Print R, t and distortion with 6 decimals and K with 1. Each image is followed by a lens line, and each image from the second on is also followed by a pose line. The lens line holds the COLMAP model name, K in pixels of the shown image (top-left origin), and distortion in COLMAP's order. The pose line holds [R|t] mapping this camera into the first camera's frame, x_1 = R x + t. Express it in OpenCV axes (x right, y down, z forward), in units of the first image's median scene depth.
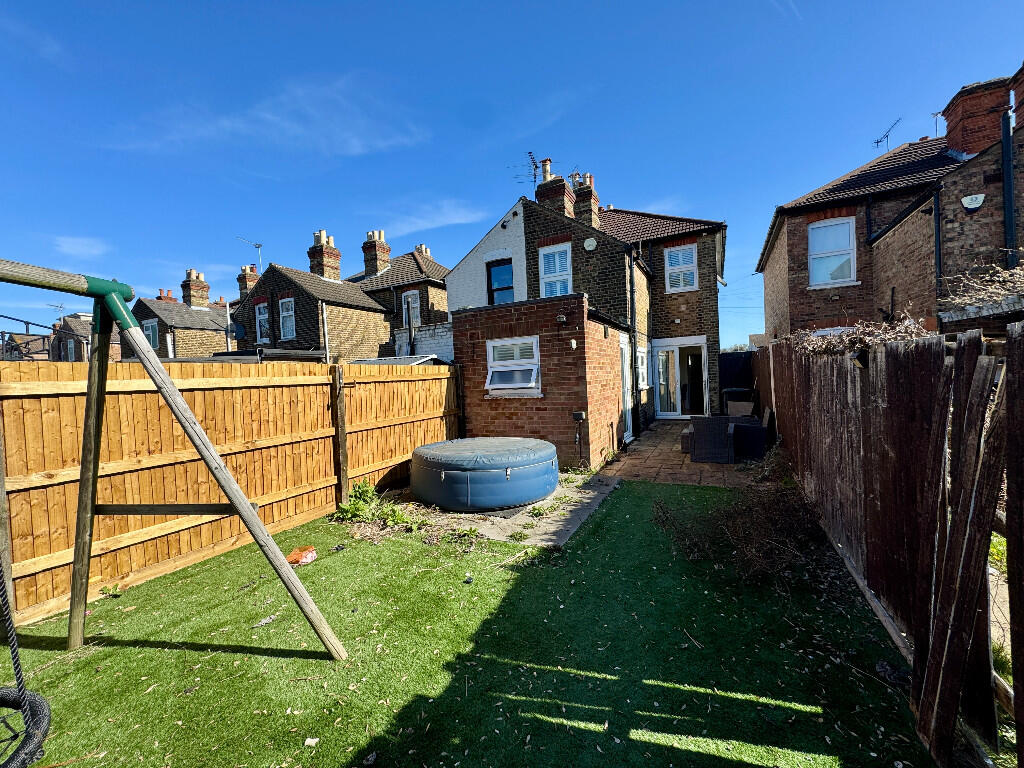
lens RADIAL K [[408.9, 0, 514.2], [0, 408.9, 384.8], [0, 0, 1]] dist [0.003532, 0.000915]
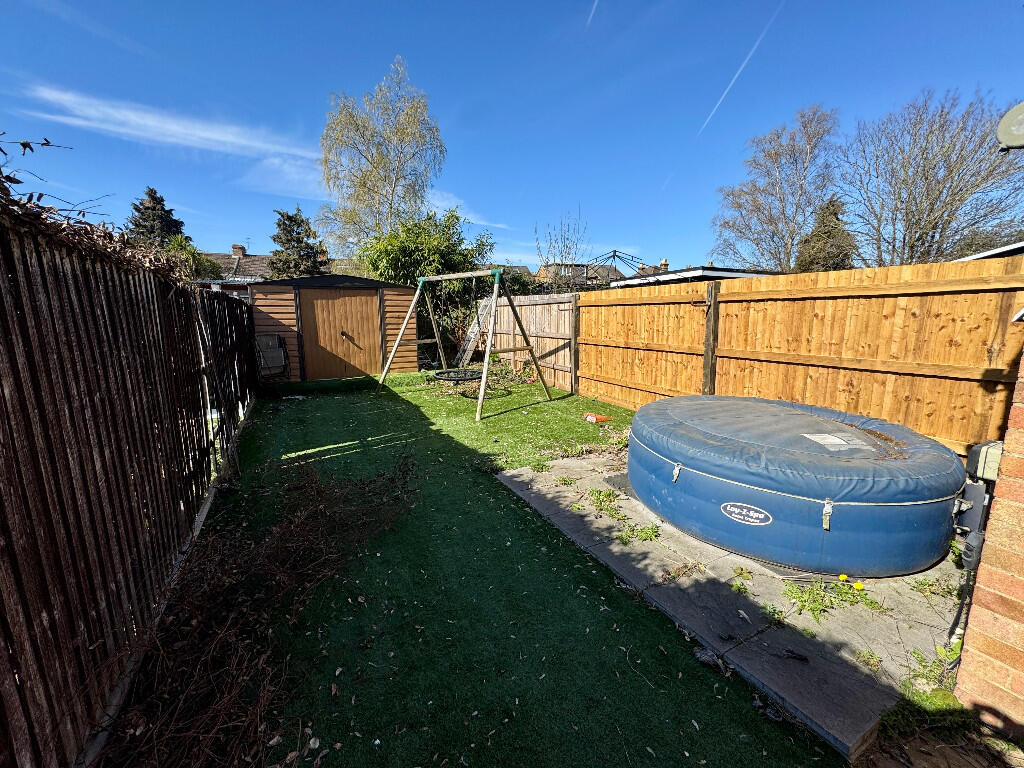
lens RADIAL K [[408.9, 0, 515.0], [0, 408.9, 384.4], [0, 0, 1]] dist [0.003532, 0.000915]
pose [[-0.583035, 0.181250, -0.791971, 0.712868], [0.023997, 0.978214, 0.206207, -0.022089], [0.812092, 0.101222, -0.574683, 1.361158]]
